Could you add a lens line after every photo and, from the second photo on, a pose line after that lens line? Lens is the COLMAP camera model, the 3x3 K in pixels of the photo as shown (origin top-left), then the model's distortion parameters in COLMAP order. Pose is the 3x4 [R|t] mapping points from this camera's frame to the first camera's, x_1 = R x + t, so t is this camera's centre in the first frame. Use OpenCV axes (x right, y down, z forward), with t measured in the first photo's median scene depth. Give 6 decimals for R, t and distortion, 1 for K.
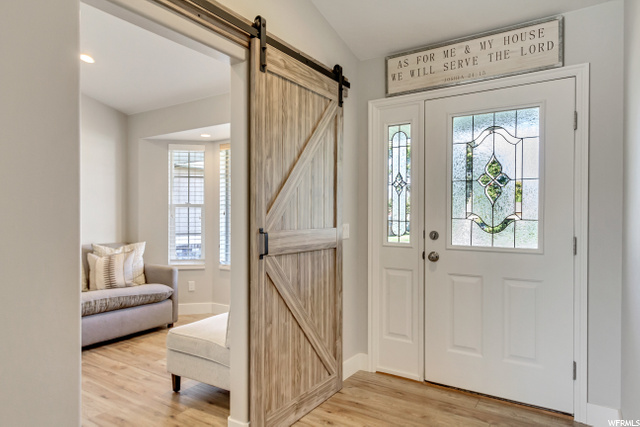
lens RADIAL K [[393.0, 0, 319.1], [0, 393.0, 216.4], [0, 0, 1]] dist [-0.000216, -0.000346]
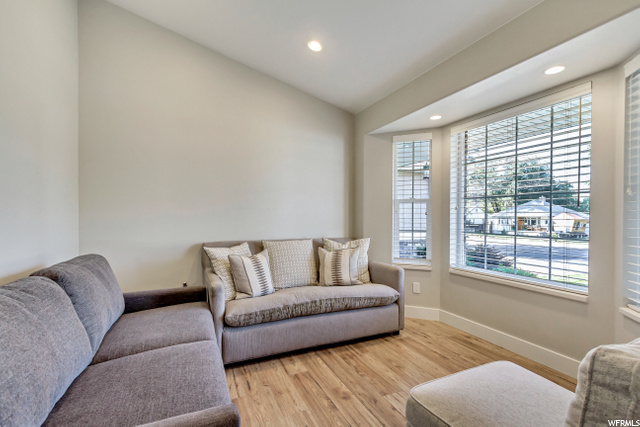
lens RADIAL K [[293.7, 0, 319.7], [0, 293.7, 216.3], [0, 0, 1]] dist [0.002591, -0.000108]
pose [[0.836882, 0.000415, -0.547384, -0.156756], [-0.002718, 0.999991, -0.003398, 0.014672], [0.547377, 0.004331, 0.836875, 0.340933]]
